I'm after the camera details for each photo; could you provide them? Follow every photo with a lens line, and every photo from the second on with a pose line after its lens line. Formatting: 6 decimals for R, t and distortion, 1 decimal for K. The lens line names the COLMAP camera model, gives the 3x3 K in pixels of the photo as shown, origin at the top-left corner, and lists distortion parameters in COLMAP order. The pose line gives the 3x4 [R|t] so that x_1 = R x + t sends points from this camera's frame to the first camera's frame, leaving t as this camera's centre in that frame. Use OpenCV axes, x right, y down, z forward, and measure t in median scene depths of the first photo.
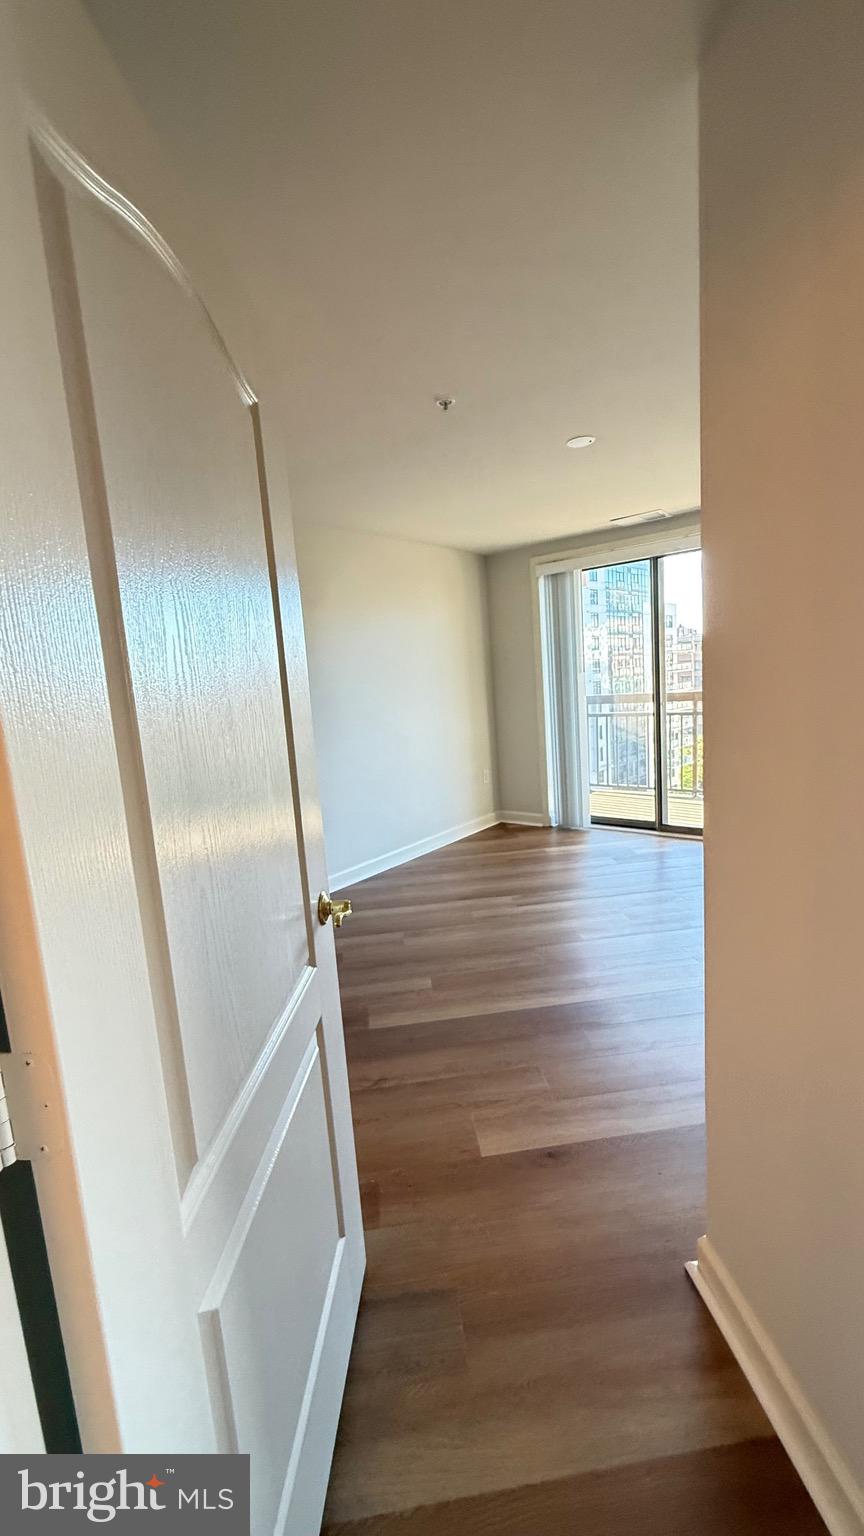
lens RADIAL K [[611.2, 0, 439.0], [0, 611.2, 755.5], [0, 0, 1]] dist [-0.001488, 0.000568]
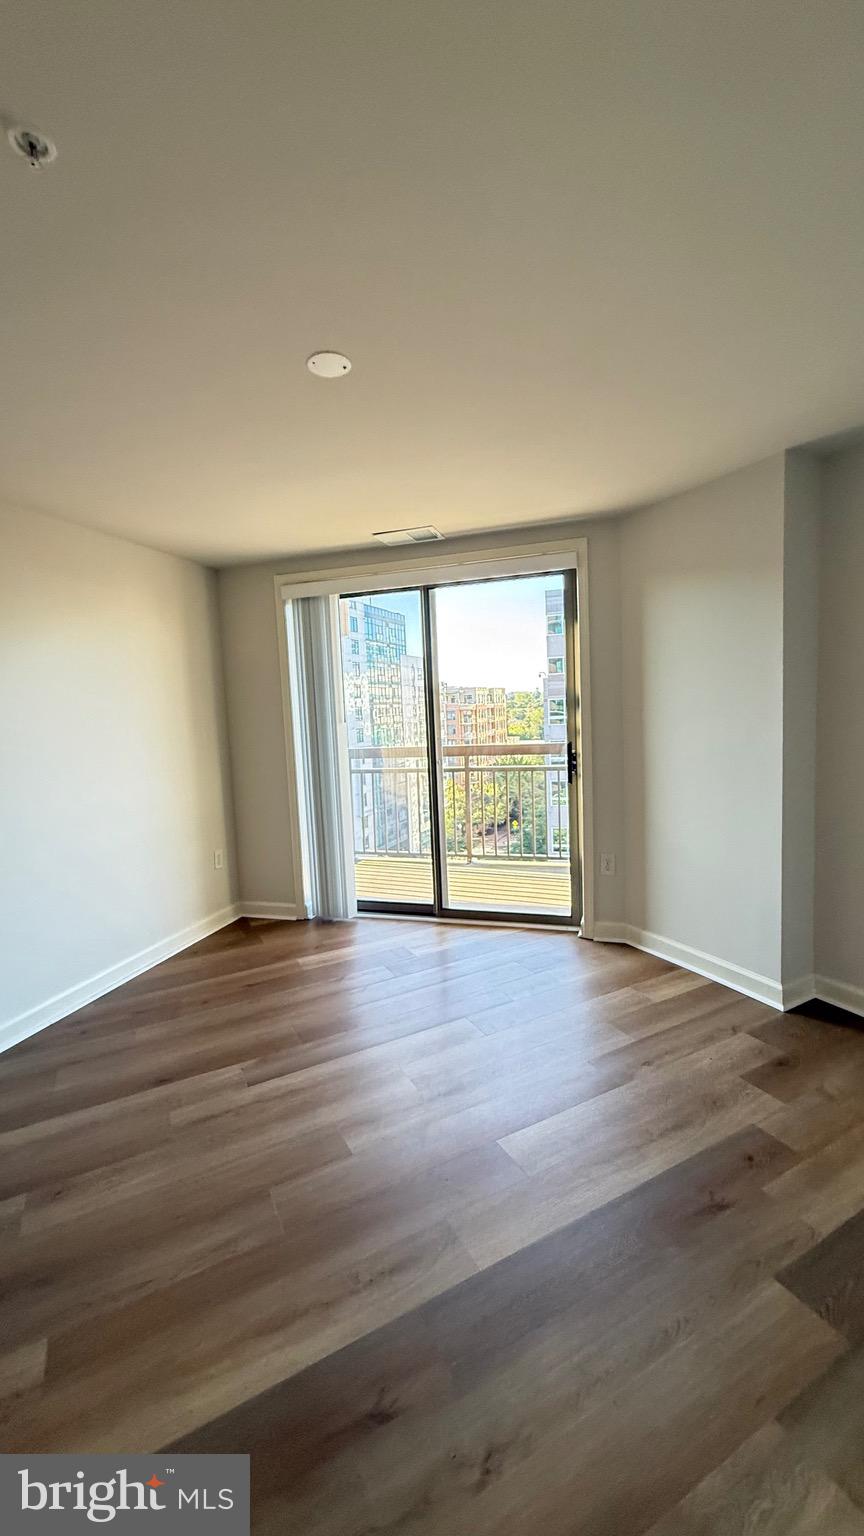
lens RADIAL K [[611.2, 0, 426.5], [0, 611.2, 772.1], [0, 0, 1]] dist [-0.001488, 0.000568]
pose [[0.935700, -0.009925, 0.352658, 0.054211], [0.026921, 0.998698, -0.043323, -0.033872], [-0.351769, 0.050031, 0.934749, 0.216087]]
